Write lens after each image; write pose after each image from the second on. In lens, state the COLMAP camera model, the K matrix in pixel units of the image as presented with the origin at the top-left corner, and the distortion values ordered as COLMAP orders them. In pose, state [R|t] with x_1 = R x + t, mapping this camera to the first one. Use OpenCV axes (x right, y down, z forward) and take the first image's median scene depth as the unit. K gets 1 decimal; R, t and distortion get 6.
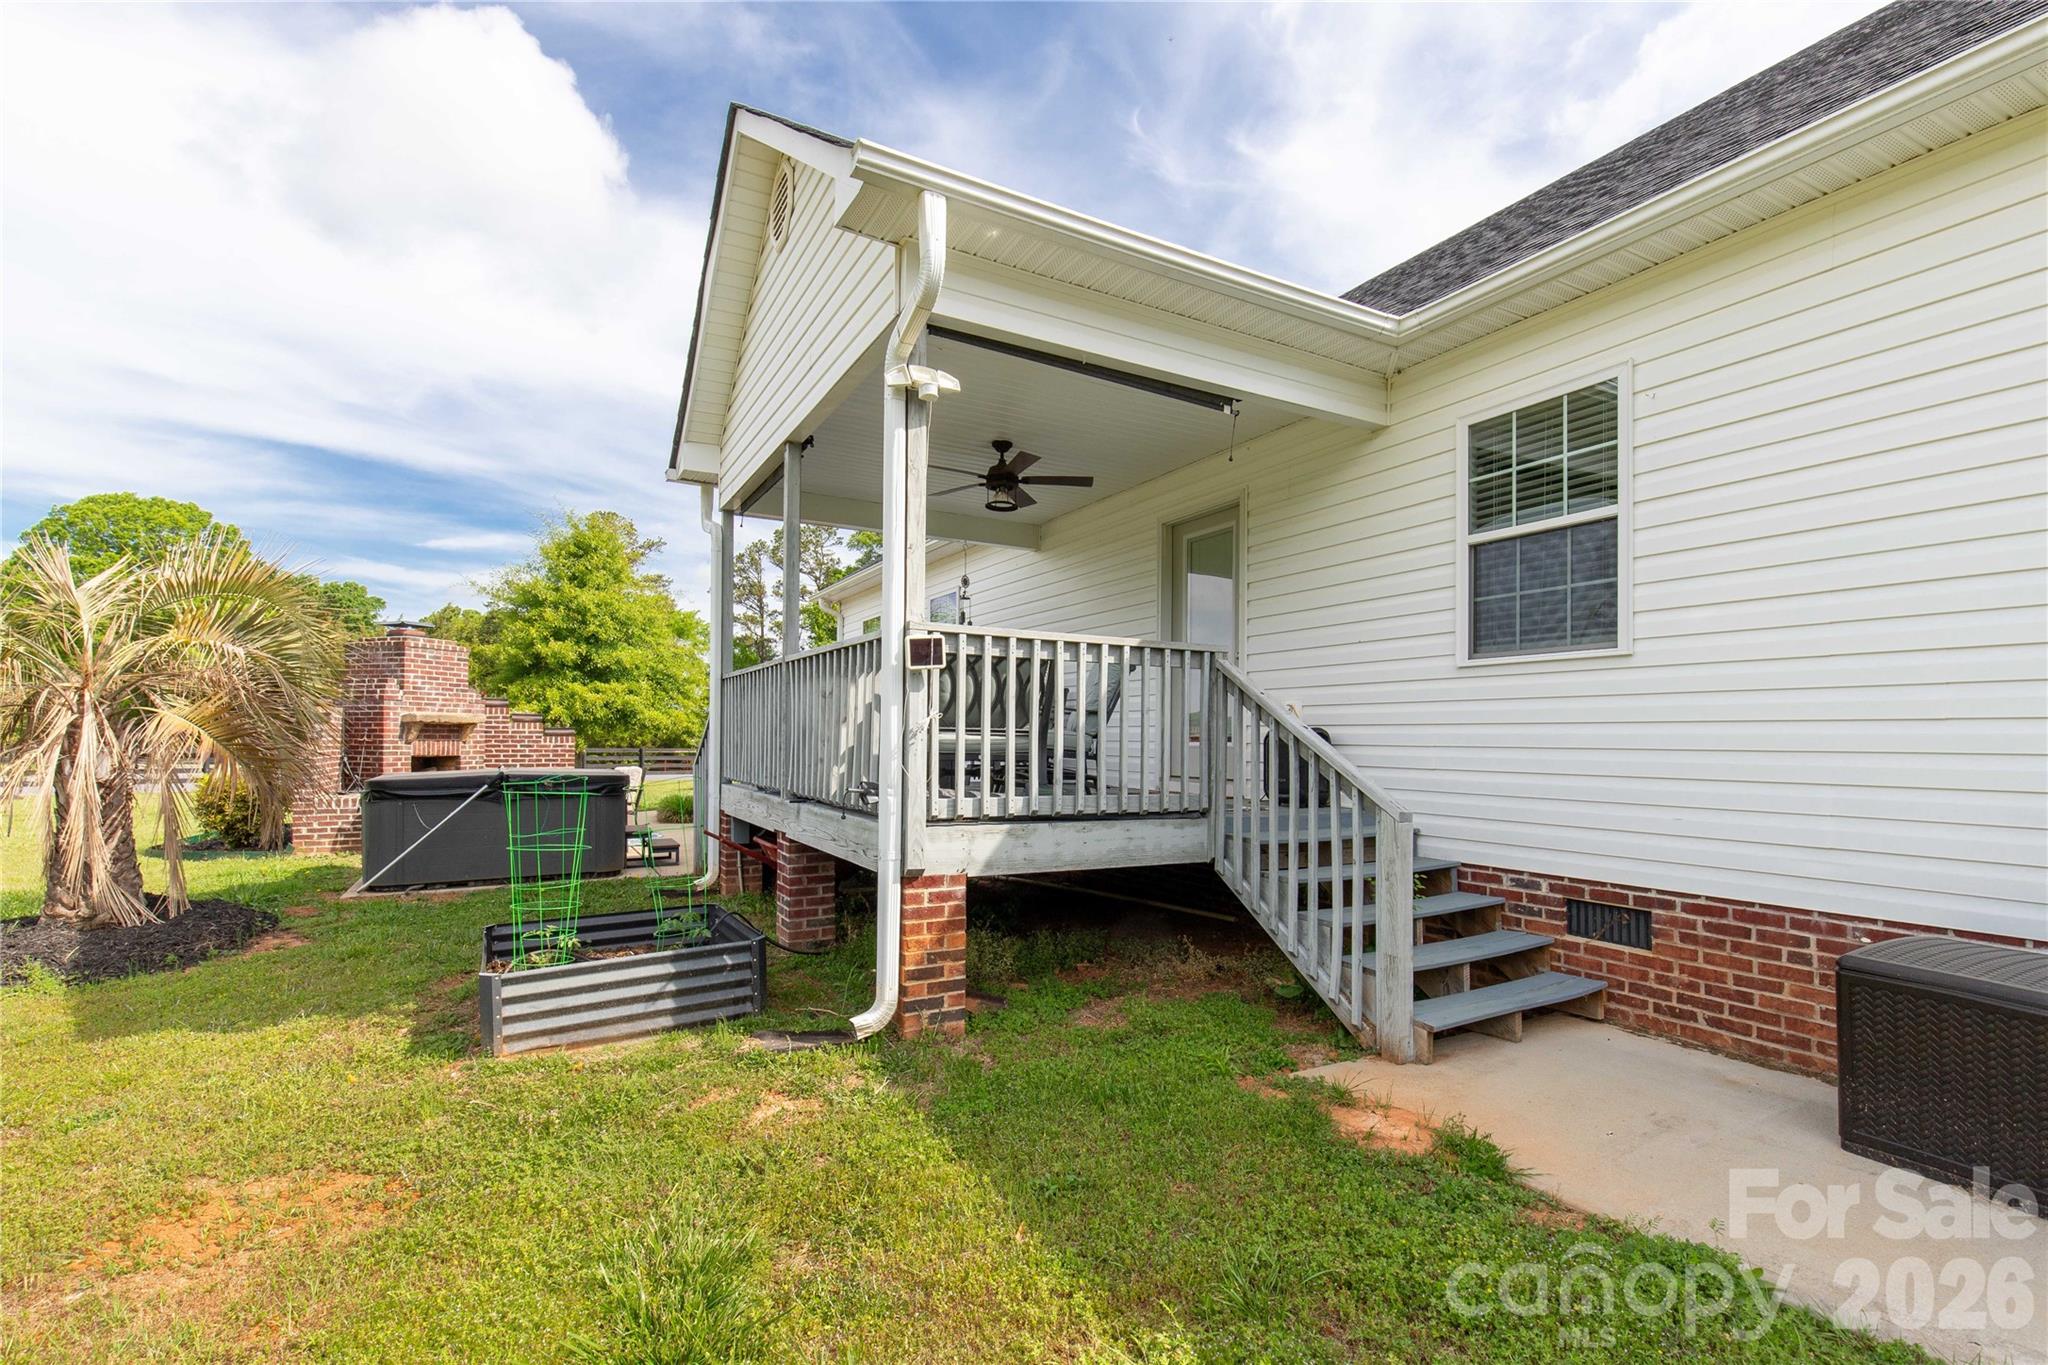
lens RADIAL K [[938.2, 0, 1015.1], [0, 938.2, 748.4], [0, 0, 1]] dist [0.002441, -0.000173]
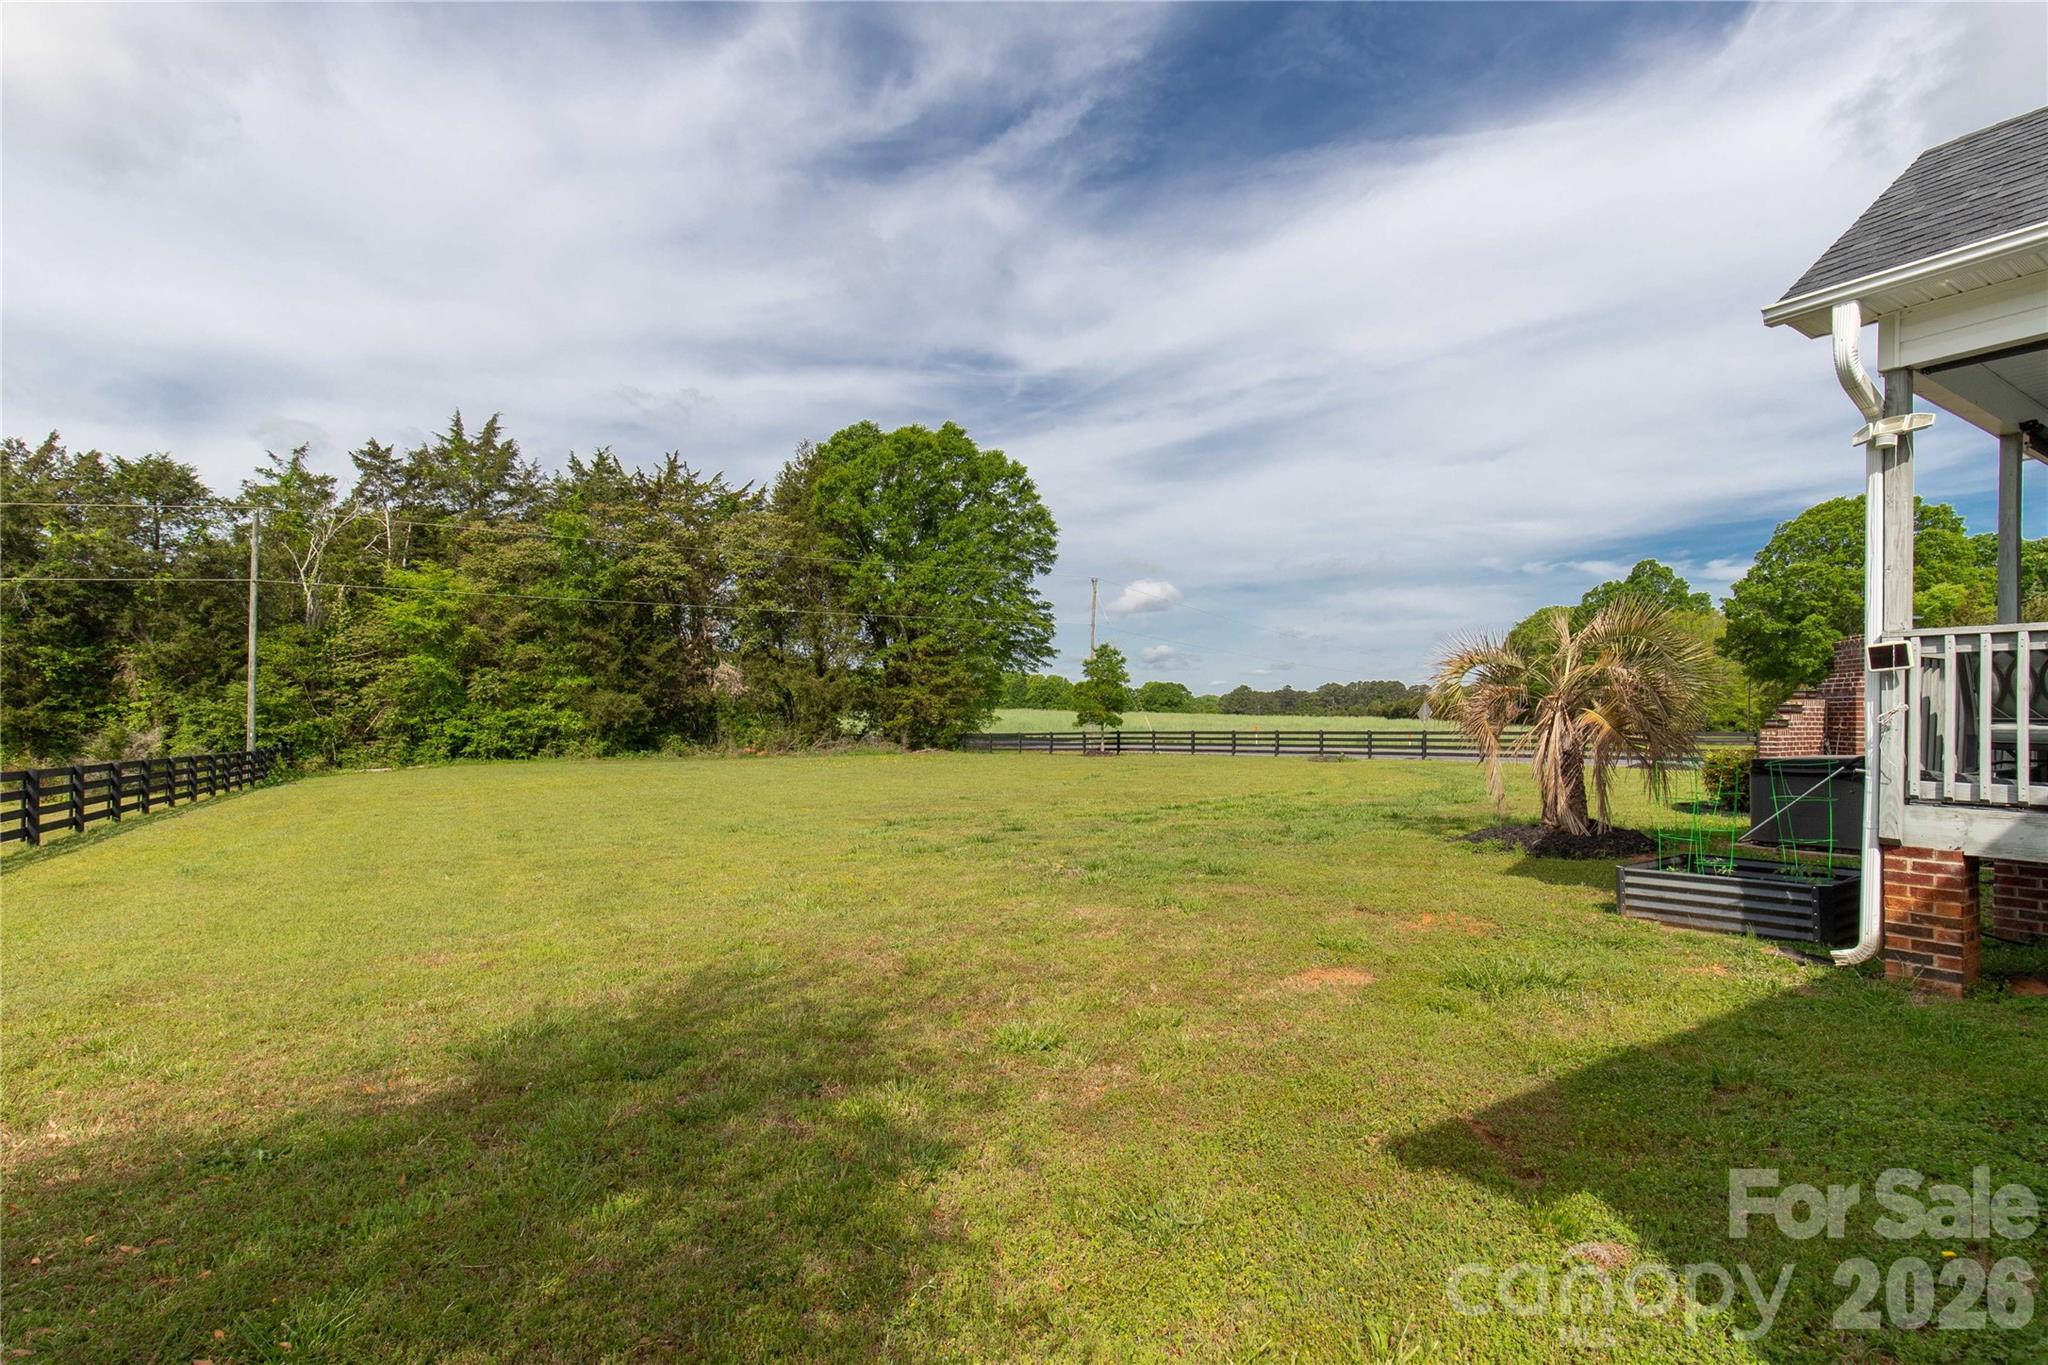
lens RADIAL K [[954.2, 0, 1024.7], [0, 954.2, 696.6], [0, 0, 1]] dist [0.005423, 0.000033]
pose [[0.071616, -0.028635, -0.997021, 1.008040], [-0.009284, 0.999525, -0.029374, -0.005932], [0.997389, 0.011360, 0.071316, -0.184600]]
